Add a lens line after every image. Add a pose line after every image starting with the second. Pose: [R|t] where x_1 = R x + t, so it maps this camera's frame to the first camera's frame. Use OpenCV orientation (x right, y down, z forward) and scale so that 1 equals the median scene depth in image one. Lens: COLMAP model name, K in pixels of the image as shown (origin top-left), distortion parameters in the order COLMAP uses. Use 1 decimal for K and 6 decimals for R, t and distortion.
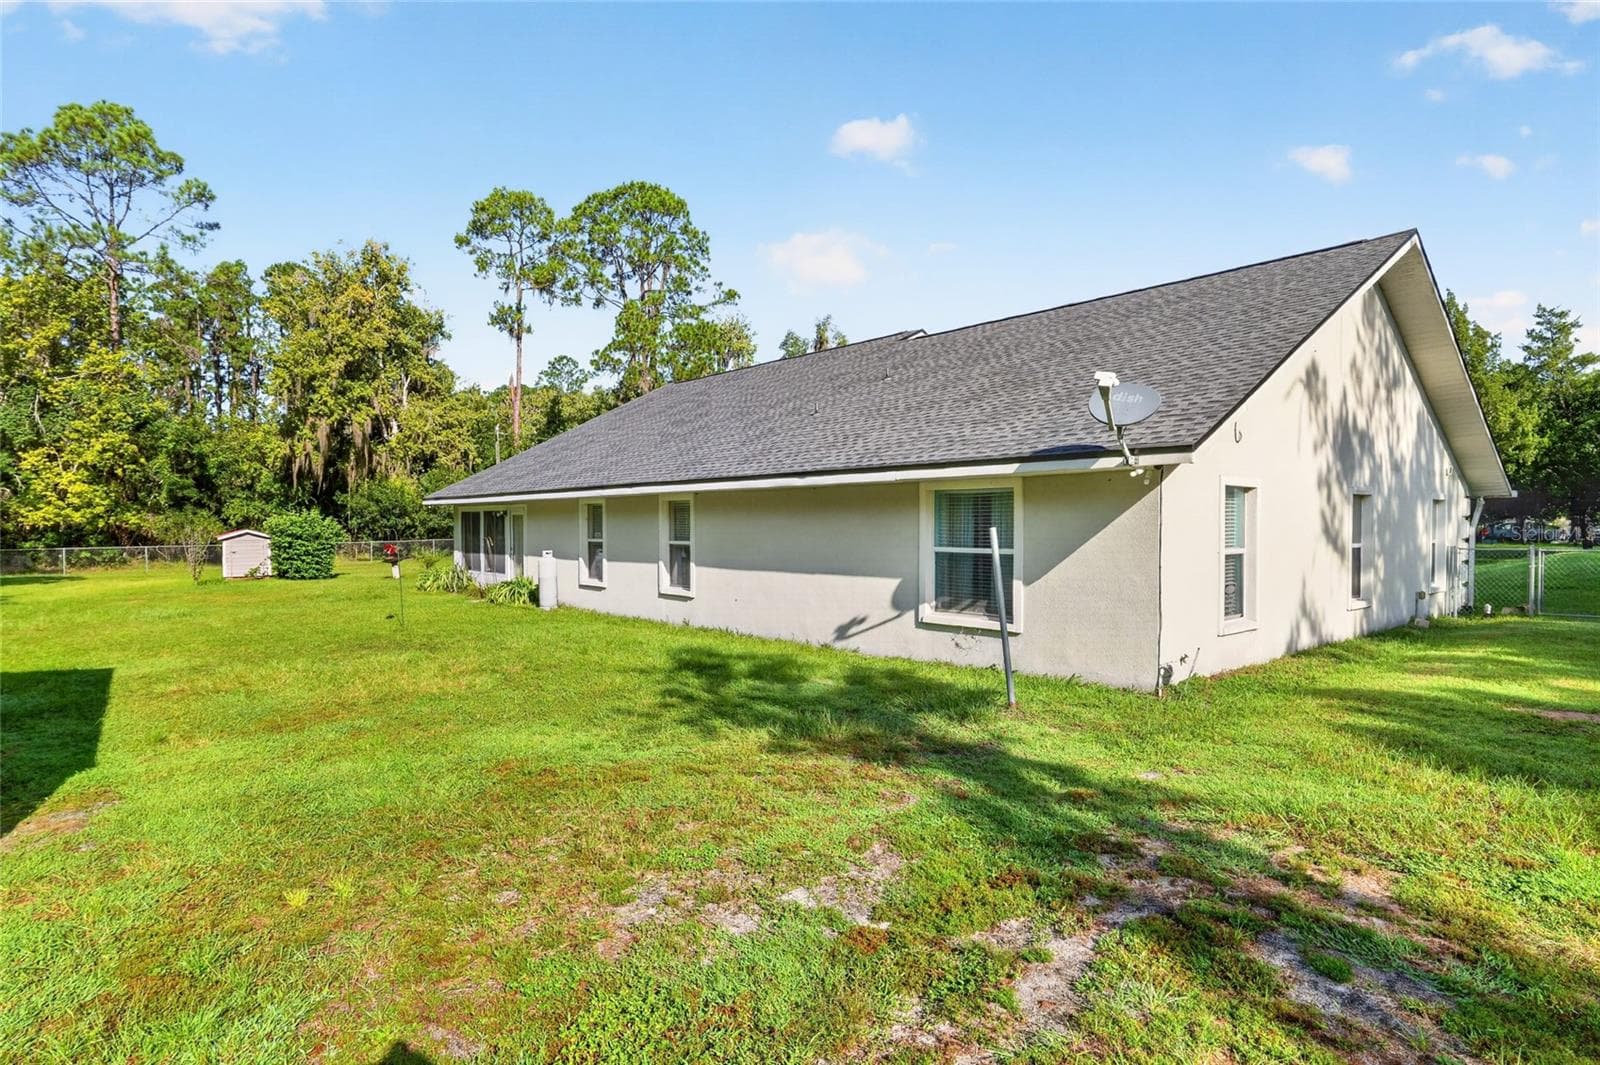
lens RADIAL K [[878.4, 0, 800.0], [0, 878.4, 532.5], [0, 0, 1]] dist [0.004301, -0.001842]
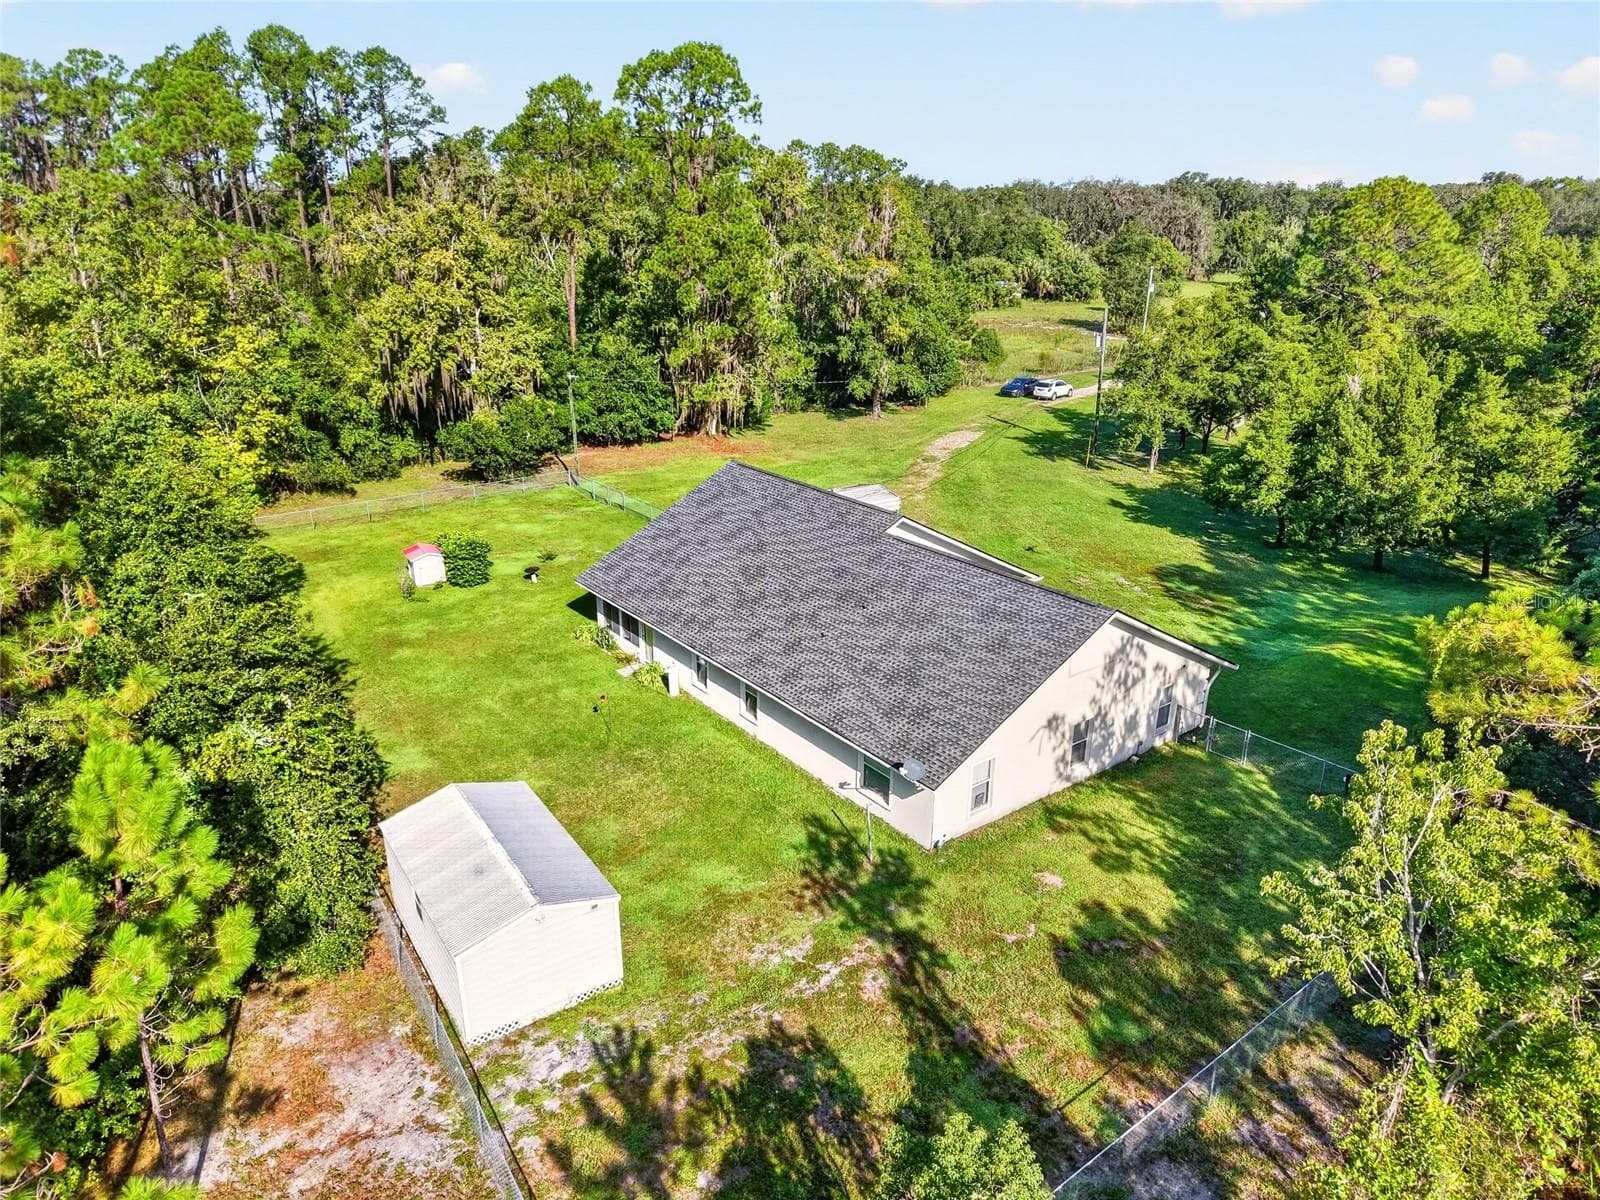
lens RADIAL K [[1052.0, 0, 800.0], [0, 1052.0, 600.0], [0, 0, 1]] dist [0.019942, 0.000840]
pose [[0.997821, 0.036810, -0.054760, 0.025720], [-0.017906, 0.949842, 0.312218, -0.271862], [0.063506, -0.310557, 0.948431, -0.326519]]
